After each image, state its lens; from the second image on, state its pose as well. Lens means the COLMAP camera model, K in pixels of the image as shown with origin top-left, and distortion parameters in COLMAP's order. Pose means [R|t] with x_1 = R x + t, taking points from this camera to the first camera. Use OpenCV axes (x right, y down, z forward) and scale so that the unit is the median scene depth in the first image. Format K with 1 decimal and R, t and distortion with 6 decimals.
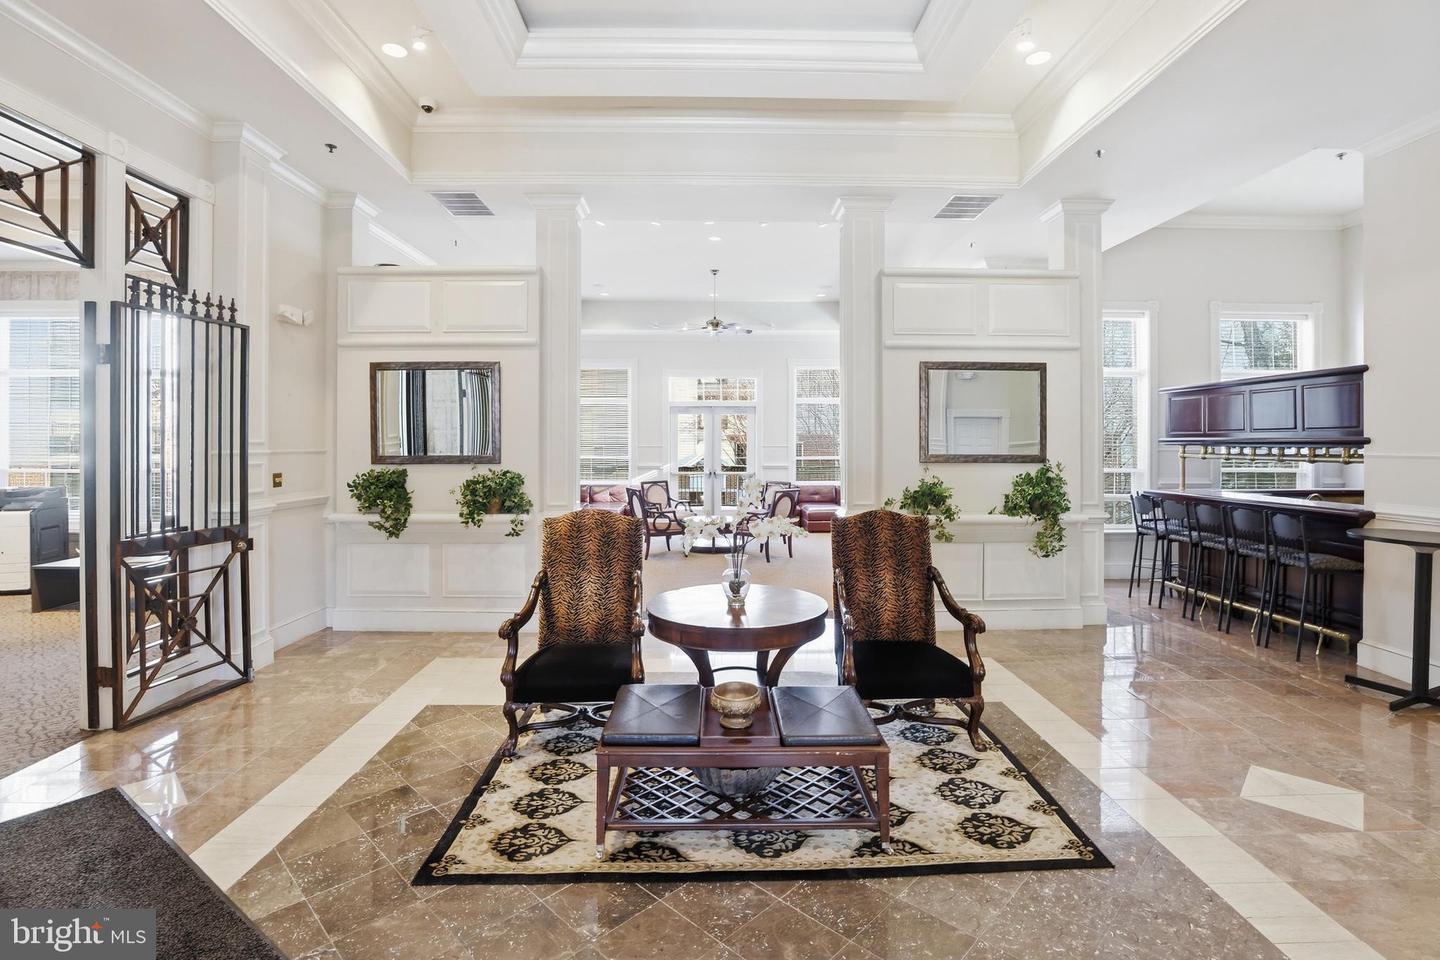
lens RADIAL K [[667.0, 0, 720.2], [0, 667.0, 469.5], [0, 0, 1]] dist [-0.002081, -0.000243]
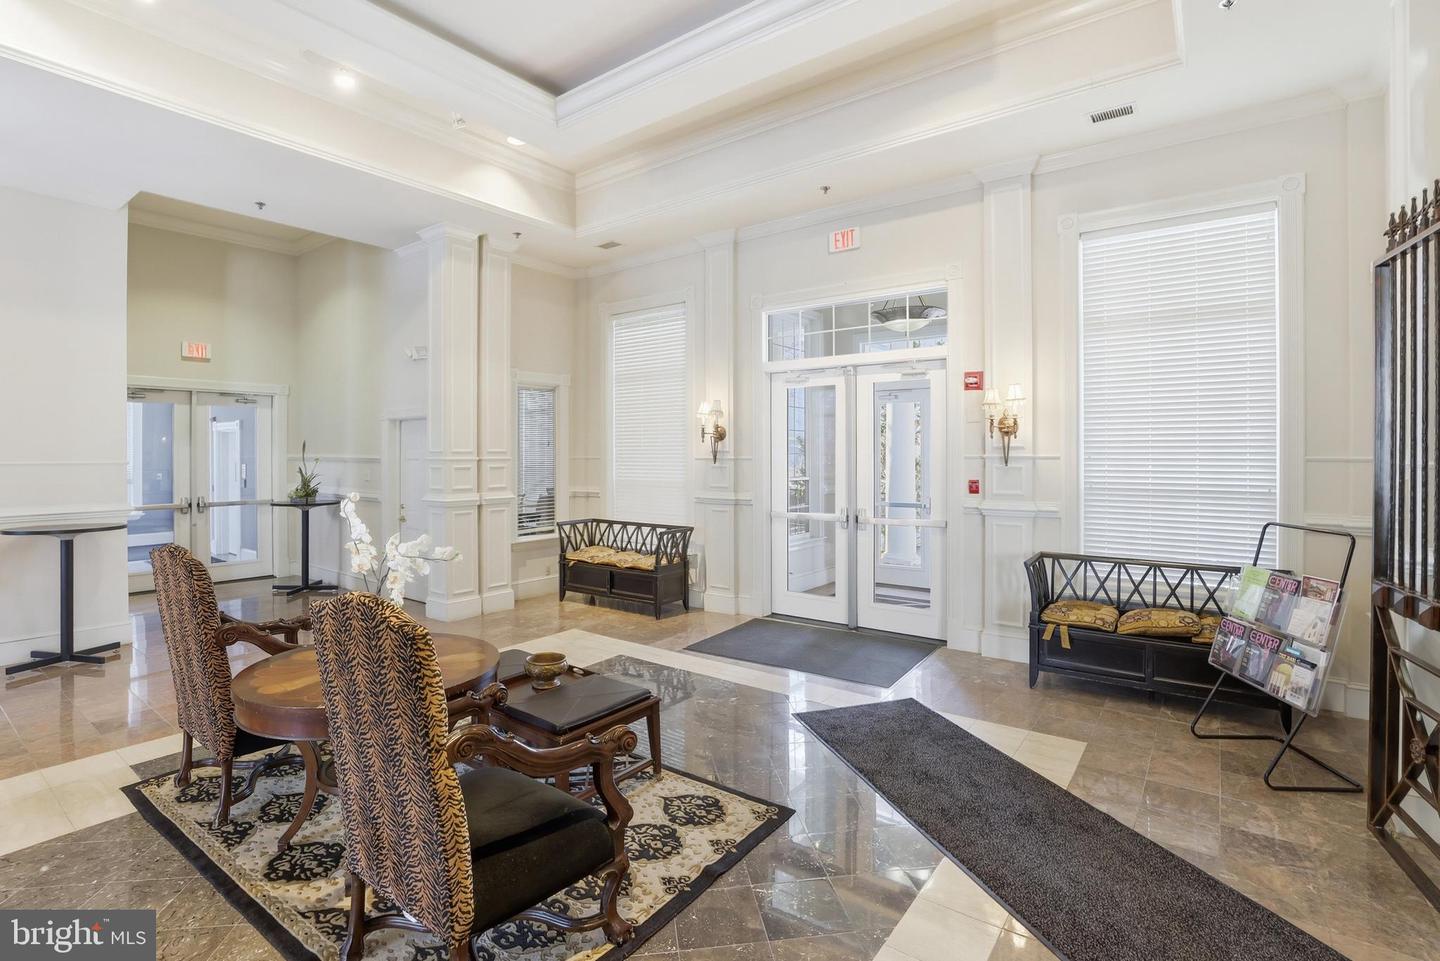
lens RADIAL K [[667.0, 0, 721.9], [0, 667.0, 468.3], [0, 0, 1]] dist [-0.002081, -0.000243]
pose [[-0.794082, 0.001152, 0.607810, -0.951884], [0.012251, 0.999825, 0.014110, -0.014238], [-0.607688, 0.018651, -0.793957, 1.764589]]
